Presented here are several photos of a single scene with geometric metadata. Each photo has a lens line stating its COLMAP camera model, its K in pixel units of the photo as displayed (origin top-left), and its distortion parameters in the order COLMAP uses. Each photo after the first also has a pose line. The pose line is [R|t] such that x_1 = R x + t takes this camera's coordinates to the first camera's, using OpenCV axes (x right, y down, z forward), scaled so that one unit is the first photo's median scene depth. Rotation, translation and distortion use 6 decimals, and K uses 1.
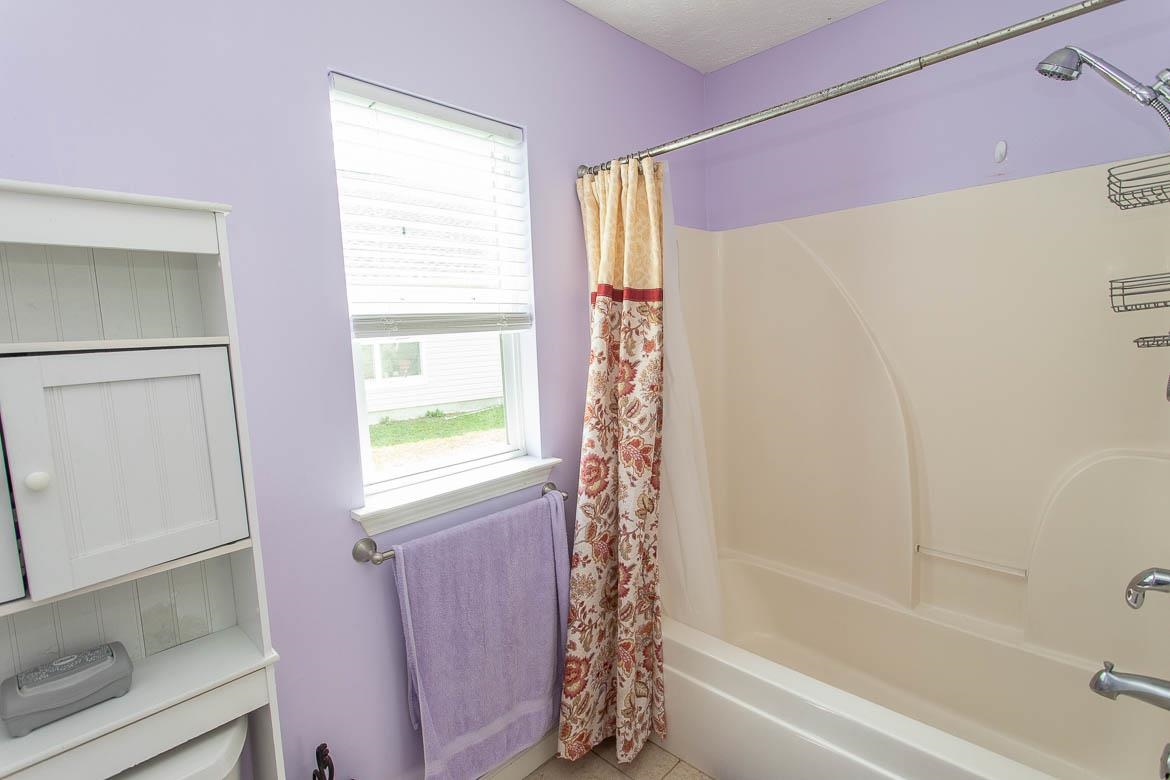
lens RADIAL K [[551.0, 0, 583.5], [0, 551.0, 387.2], [0, 0, 1]] dist [0.001776, 0.001334]
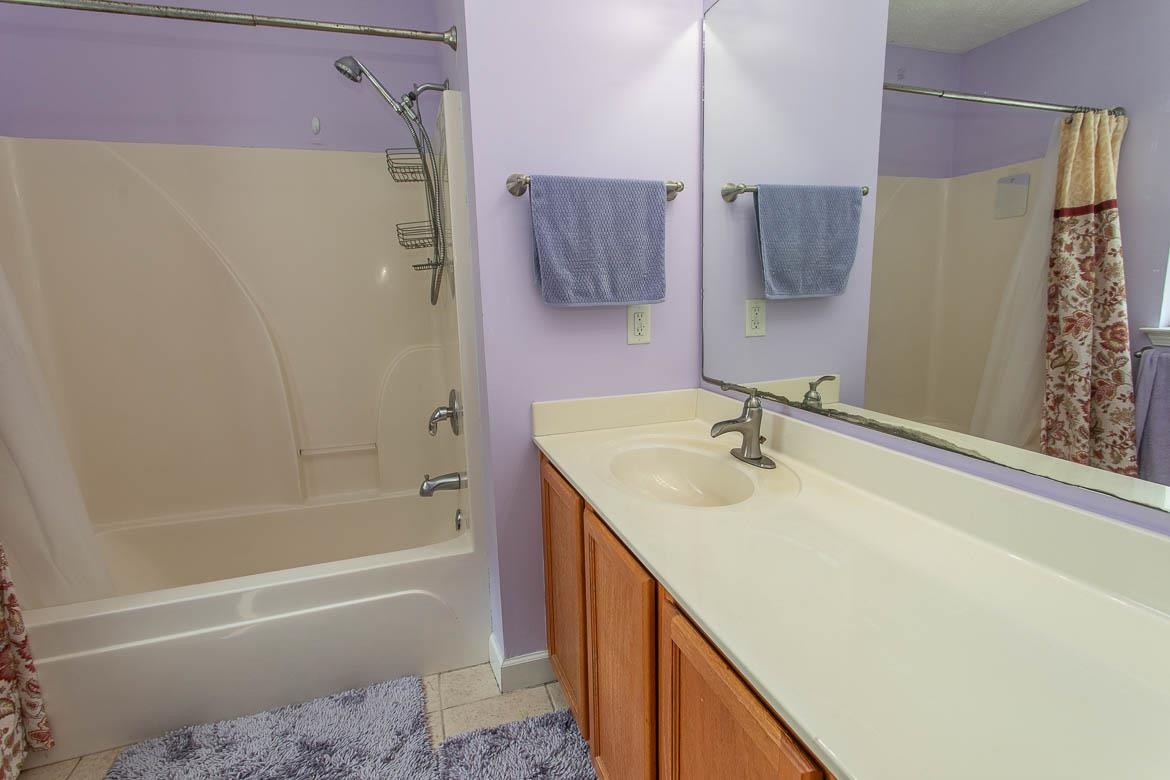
lens RADIAL K [[551.0, 0, 583.5], [0, 551.0, 387.2], [0, 0, 1]] dist [0.001776, 0.001334]
pose [[0.465477, -0.126921, 0.875912, -0.141057], [0.101313, 0.990800, 0.089729, 0.114268], [-0.879242, 0.046974, 0.474053, -0.112460]]
